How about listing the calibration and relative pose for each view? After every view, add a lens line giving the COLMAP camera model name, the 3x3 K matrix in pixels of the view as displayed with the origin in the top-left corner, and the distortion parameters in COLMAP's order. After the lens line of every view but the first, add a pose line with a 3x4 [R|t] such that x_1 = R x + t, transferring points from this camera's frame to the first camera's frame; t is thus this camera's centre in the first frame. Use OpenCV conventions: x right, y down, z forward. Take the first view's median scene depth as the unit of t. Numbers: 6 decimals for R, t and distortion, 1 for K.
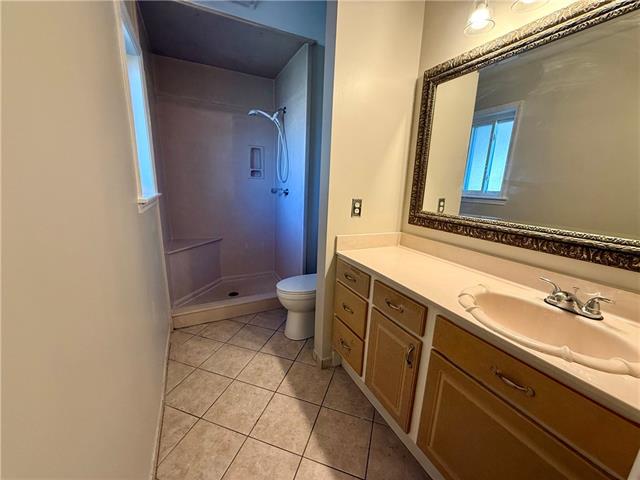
lens RADIAL K [[255.3, 0, 319.2], [0, 255.3, 241.2], [0, 0, 1]] dist [-0.000073, -0.000136]
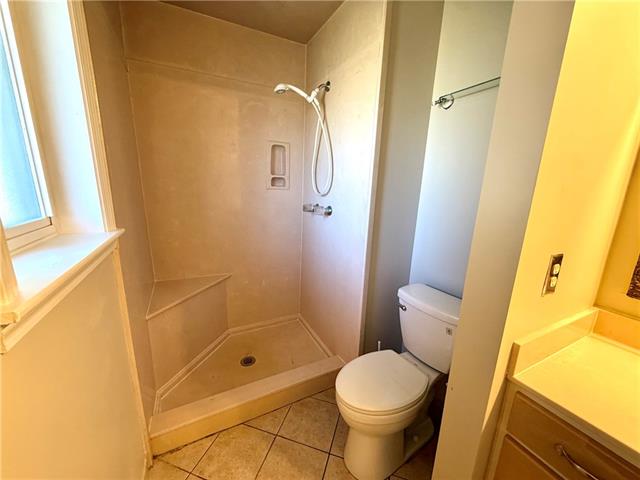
lens RADIAL K [[255.3, 0, 319.2], [0, 255.3, 241.2], [0, 0, 1]] dist [-0.000073, -0.000136]
pose [[0.999908, -0.004596, 0.012739, -0.166437], [0.004594, 0.999989, 0.000174, -0.118475], [-0.012739, -0.000115, 0.999919, 0.348145]]
